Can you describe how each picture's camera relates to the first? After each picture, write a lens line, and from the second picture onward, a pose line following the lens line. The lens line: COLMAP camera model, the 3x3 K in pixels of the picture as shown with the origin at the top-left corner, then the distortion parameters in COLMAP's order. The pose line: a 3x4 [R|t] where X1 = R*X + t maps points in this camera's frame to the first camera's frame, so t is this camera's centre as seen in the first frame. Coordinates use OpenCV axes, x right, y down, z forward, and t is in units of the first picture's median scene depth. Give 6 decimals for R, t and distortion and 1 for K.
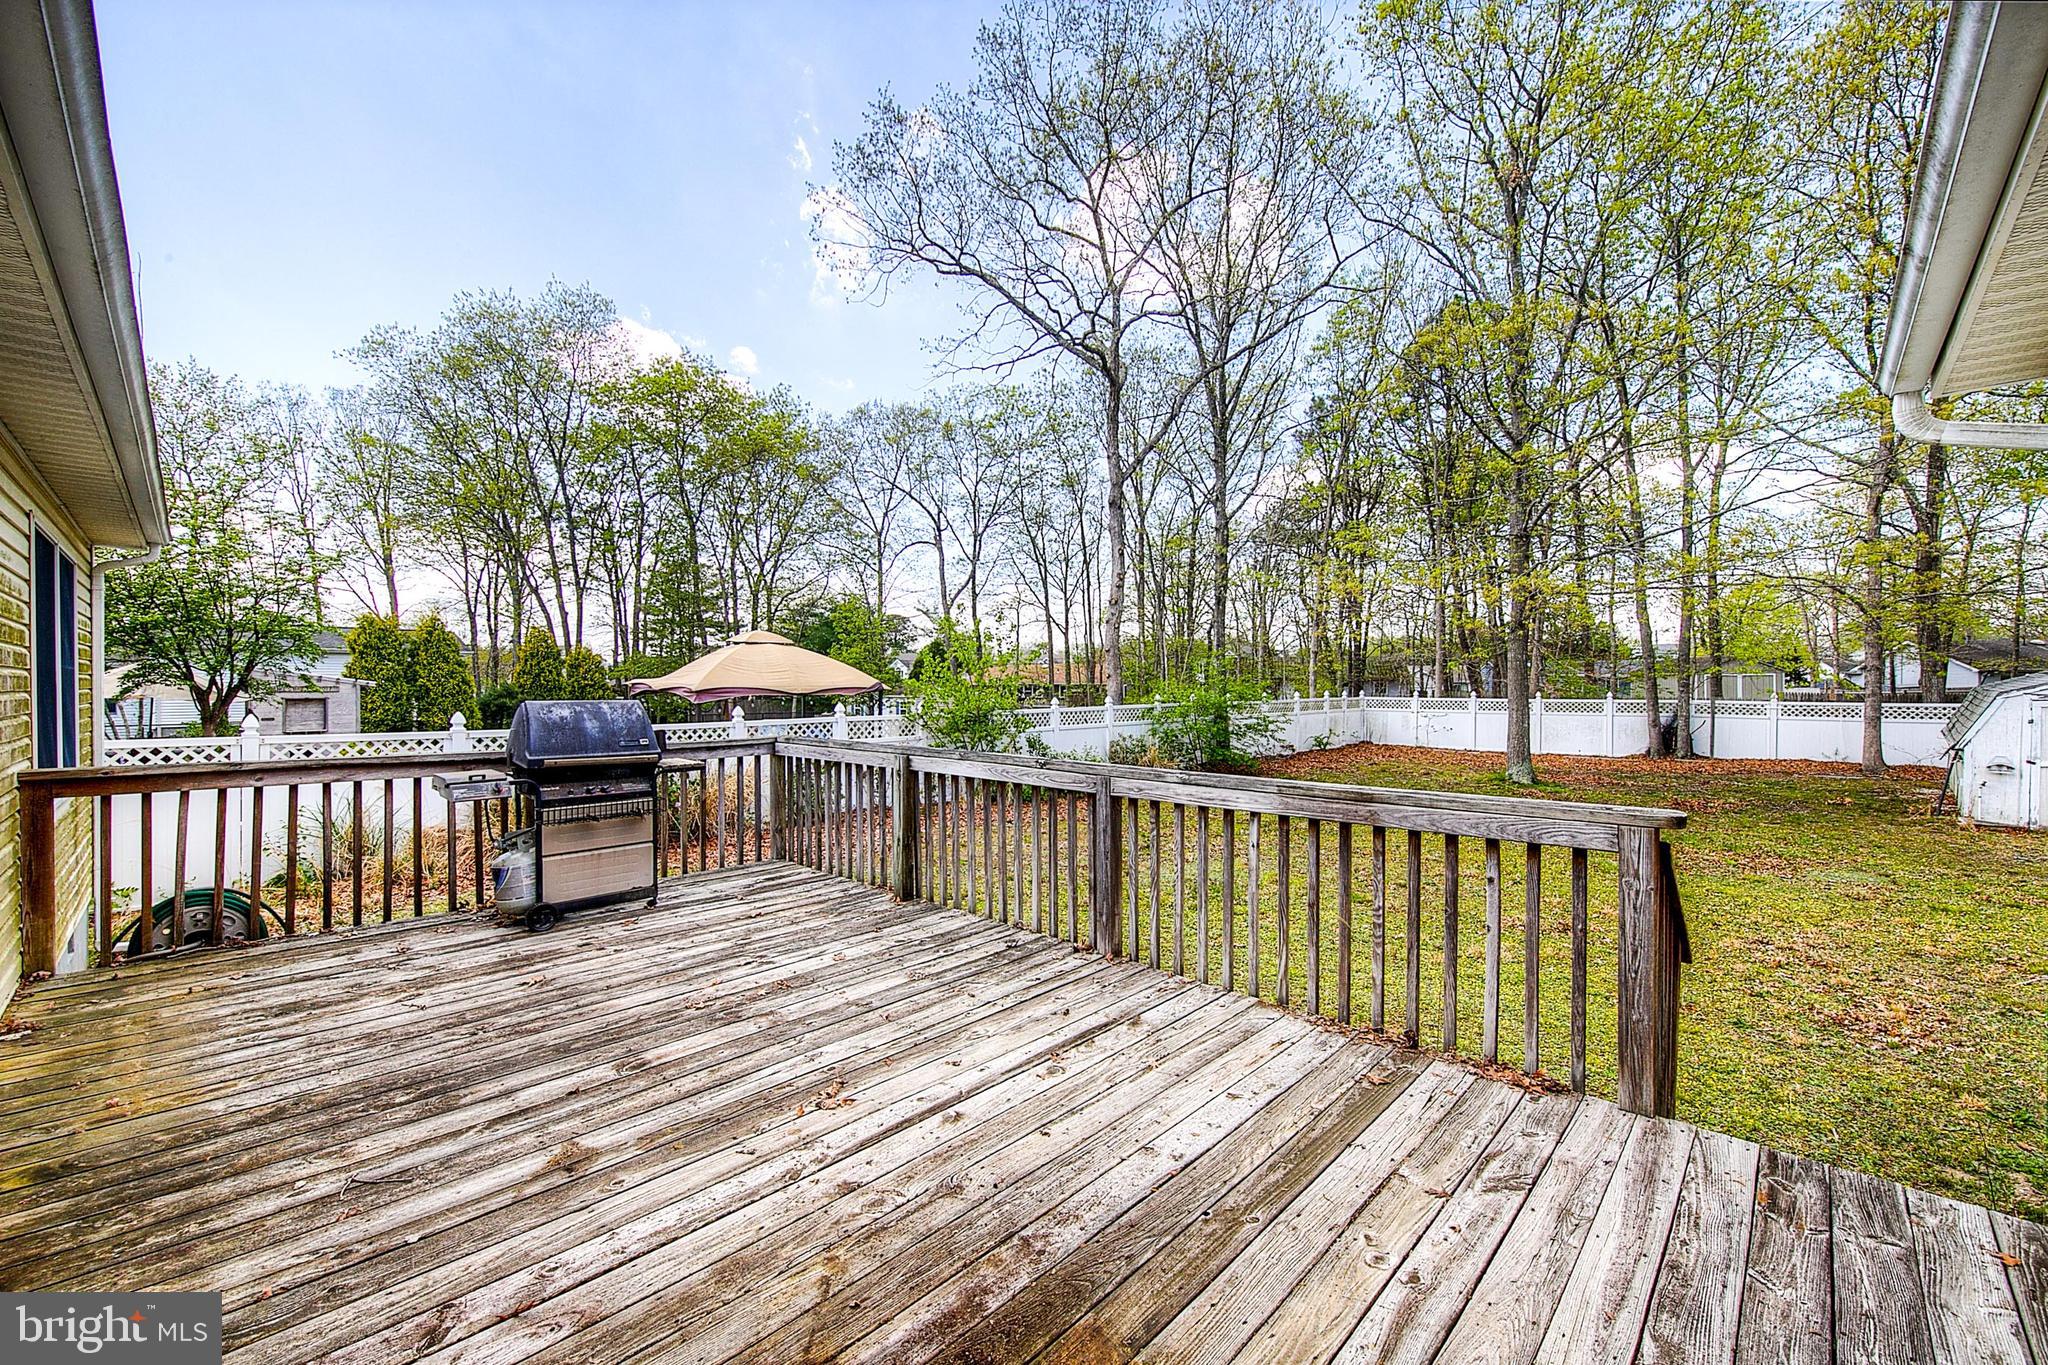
lens RADIAL K [[806.2, 0, 1017.7], [0, 806.2, 688.0], [0, 0, 1]] dist [0.002227, -0.000632]
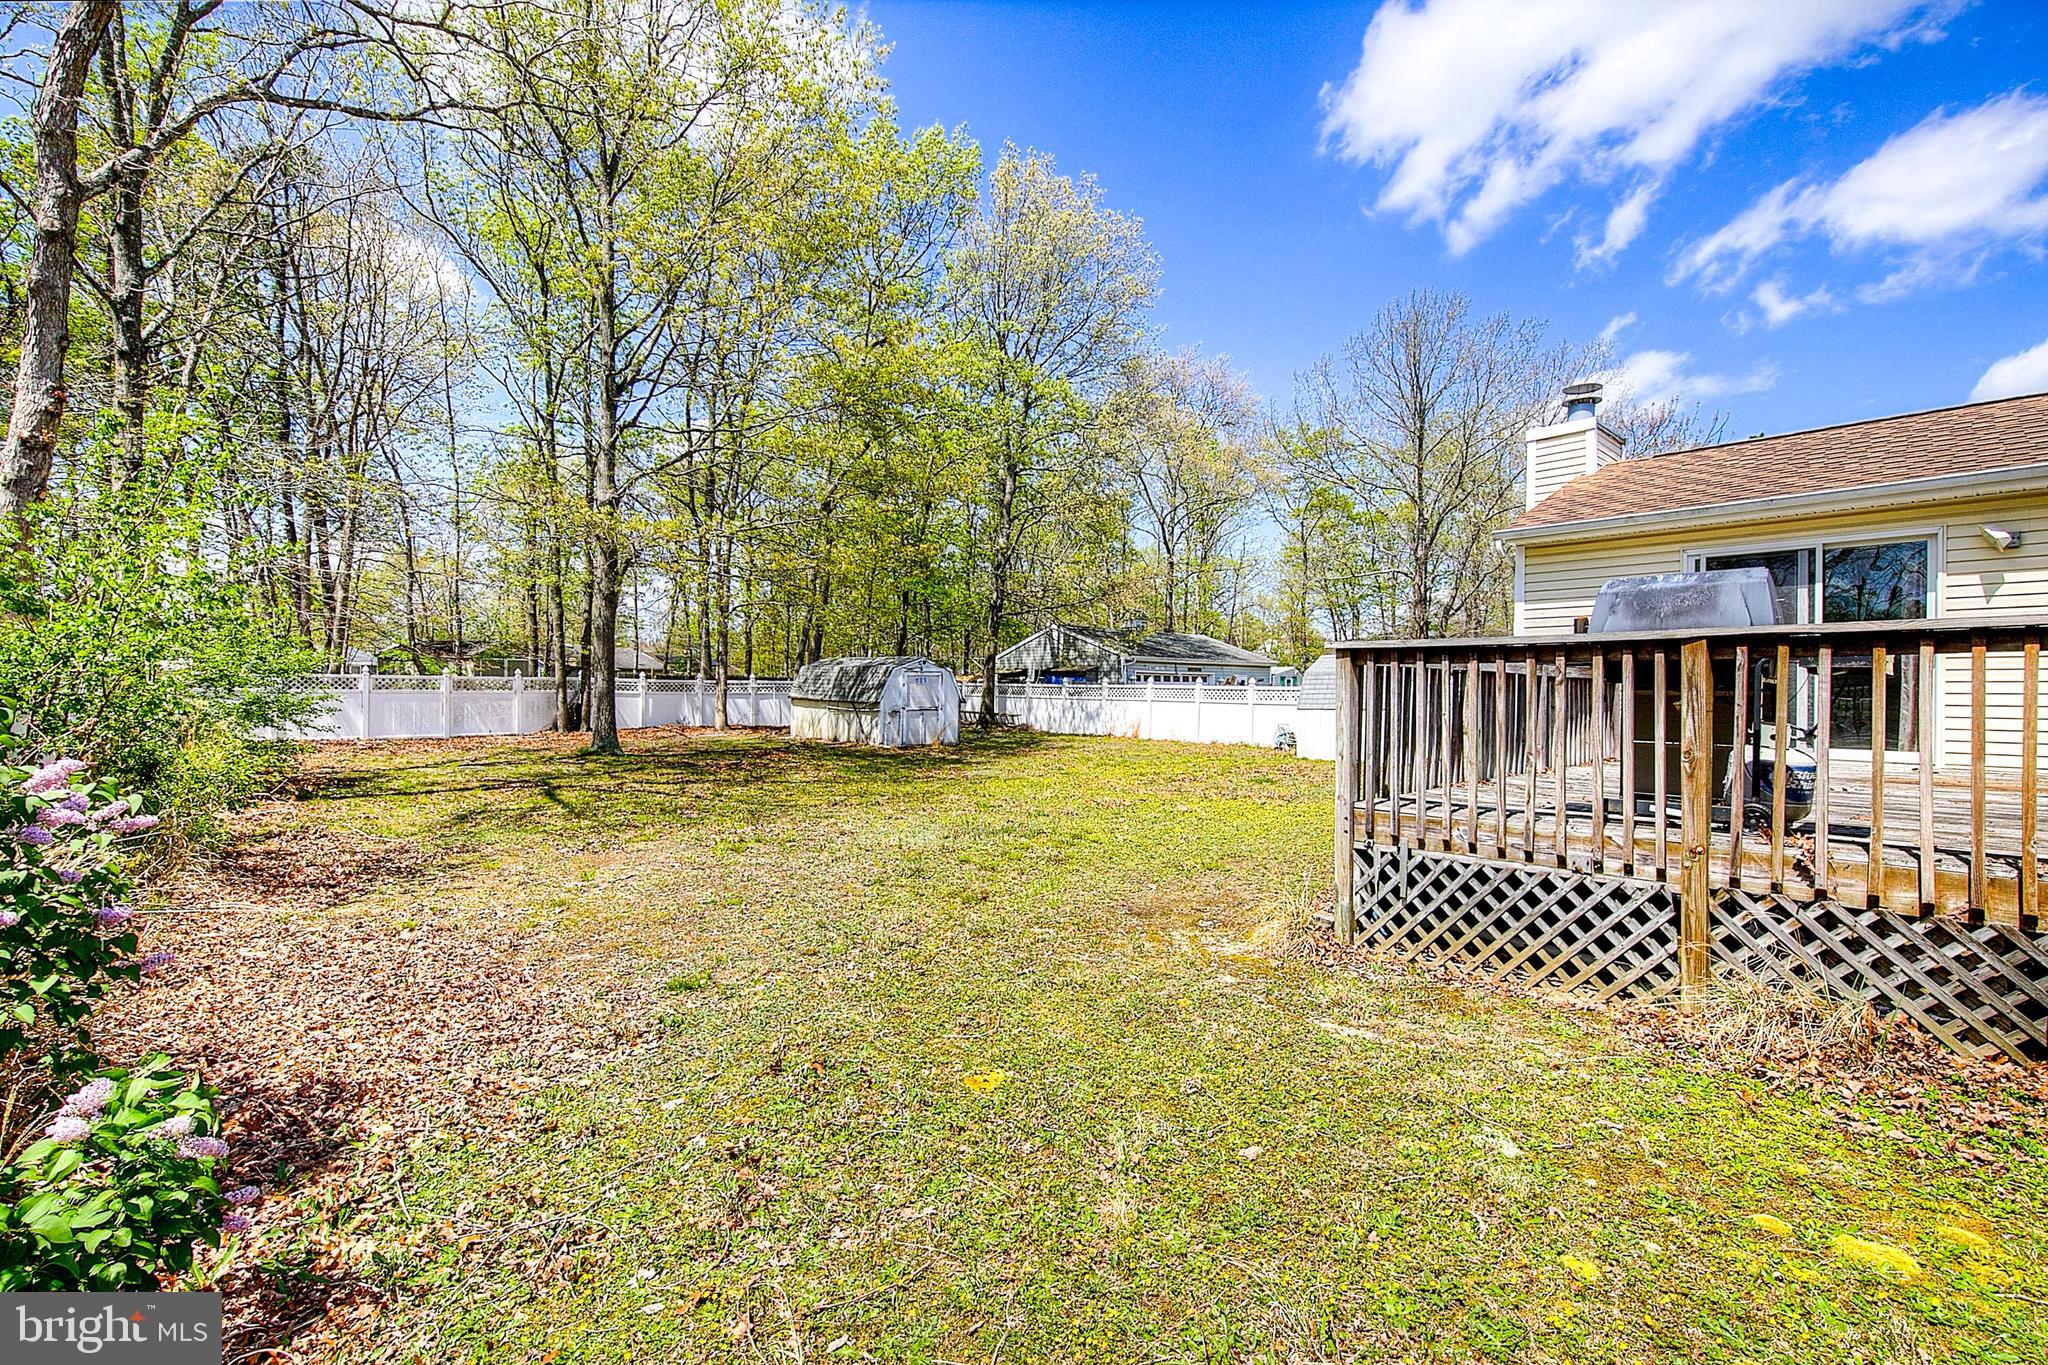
lens RADIAL K [[858.9, 0, 1031.6], [0, 858.9, 676.0], [0, 0, 1]] dist [-0.011718, 0.000012]
pose [[0.053501, 0.015884, 0.998441, -1.564982], [-0.005082, 0.999865, -0.015634, 0.148430], [-0.998555, -0.004238, 0.053574, 1.852053]]
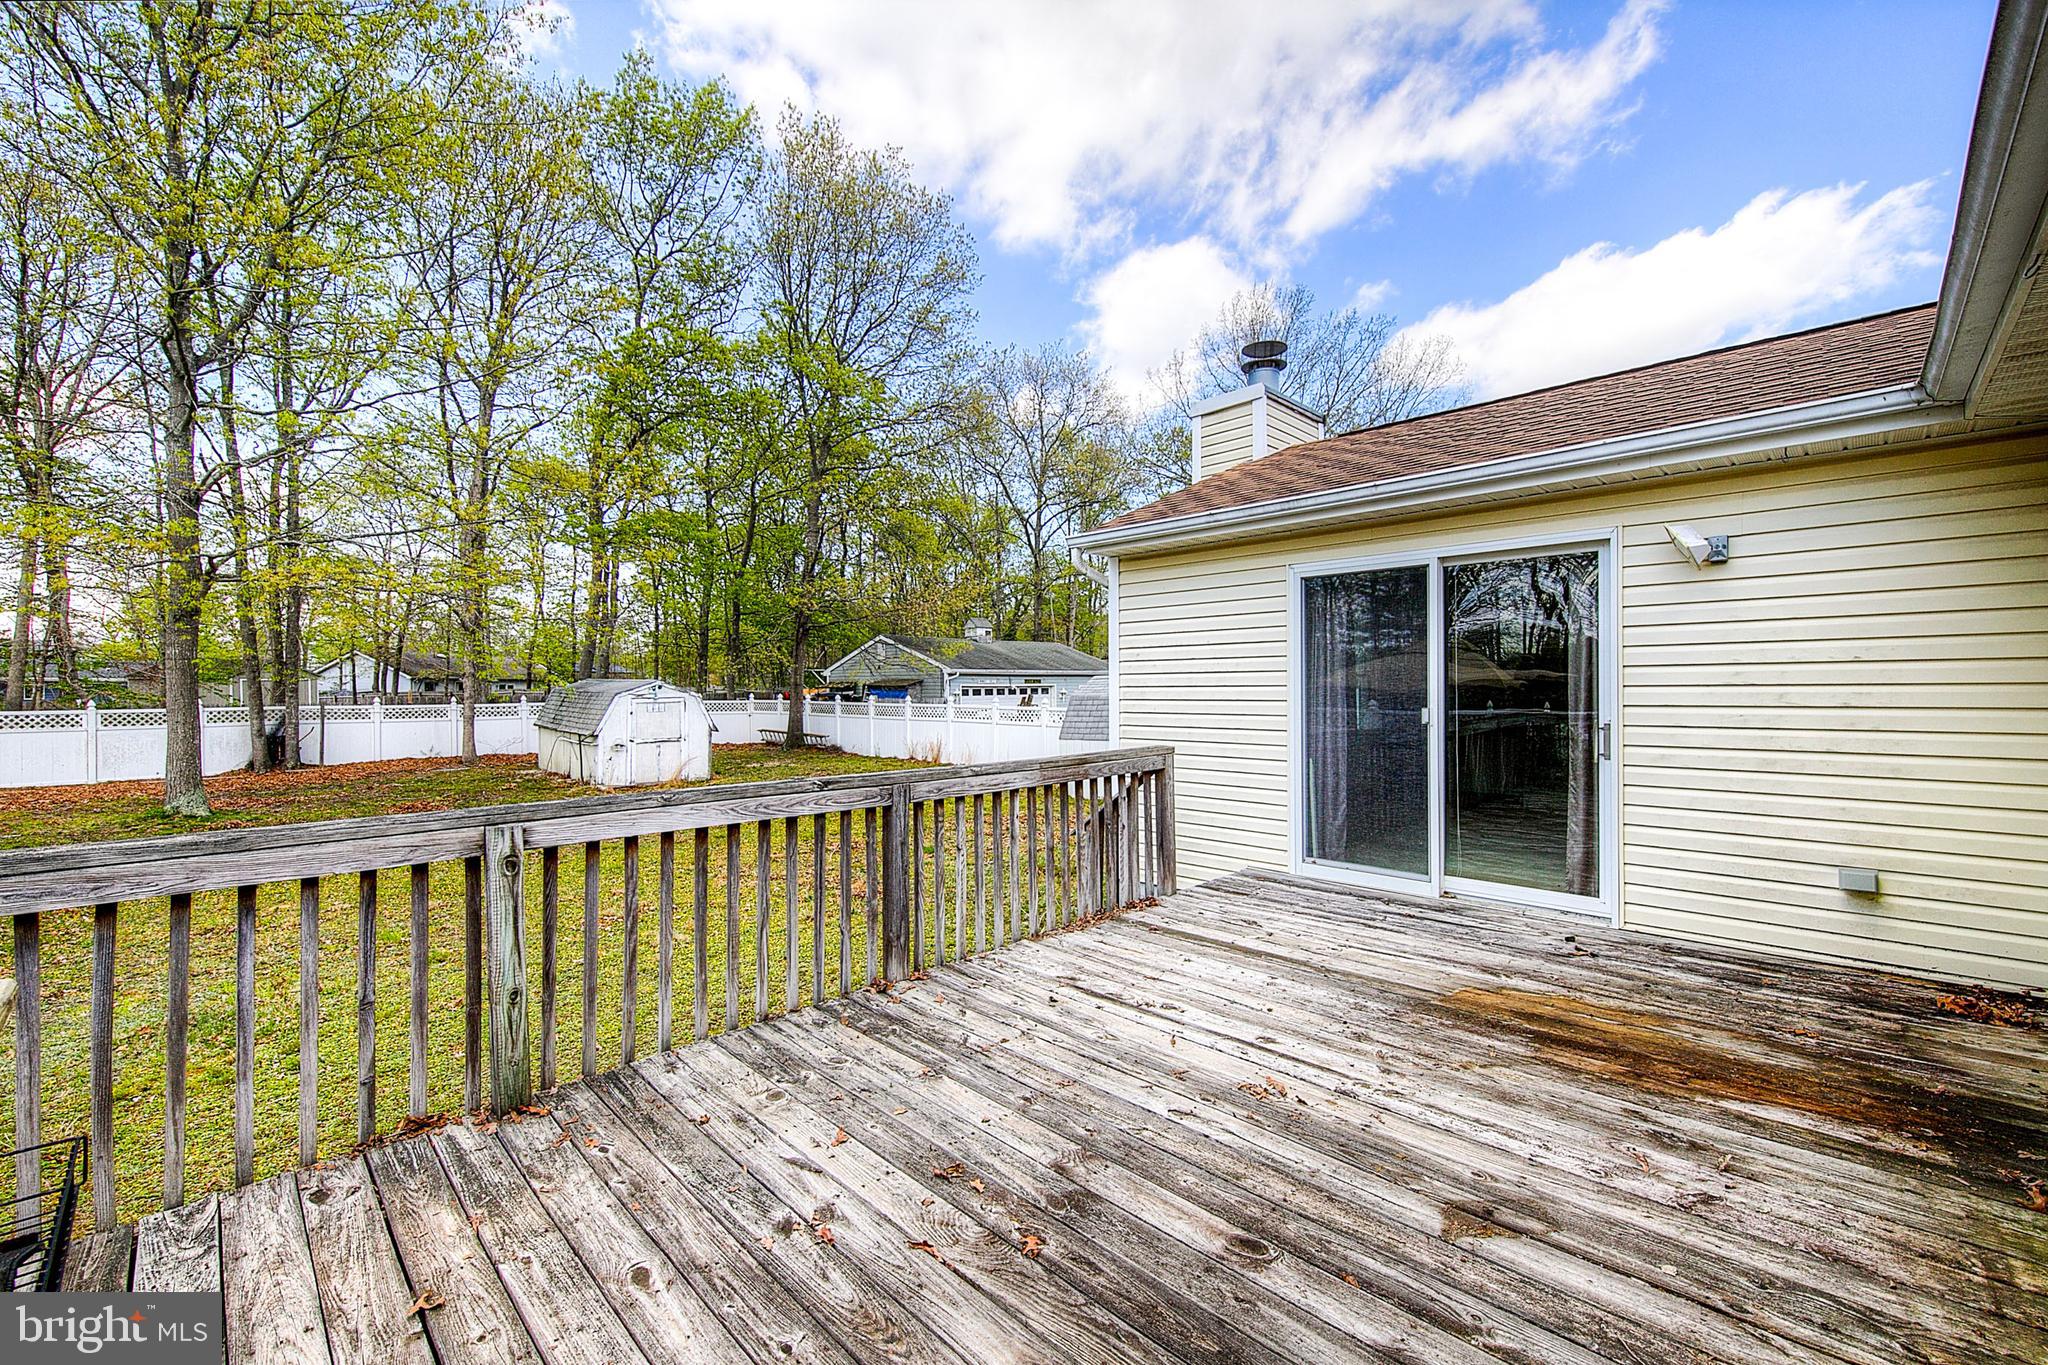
lens RADIAL K [[838.5, 0, 1024.0], [0, 838.5, 682.5], [0, 0, 1]] dist [0.006954, 0.000033]
pose [[0.004679, 0.004190, 0.999980, -0.798221], [0.009102, 0.999950, -0.004233, -0.003522], [-0.999948, 0.009121, 0.004641, 0.798467]]
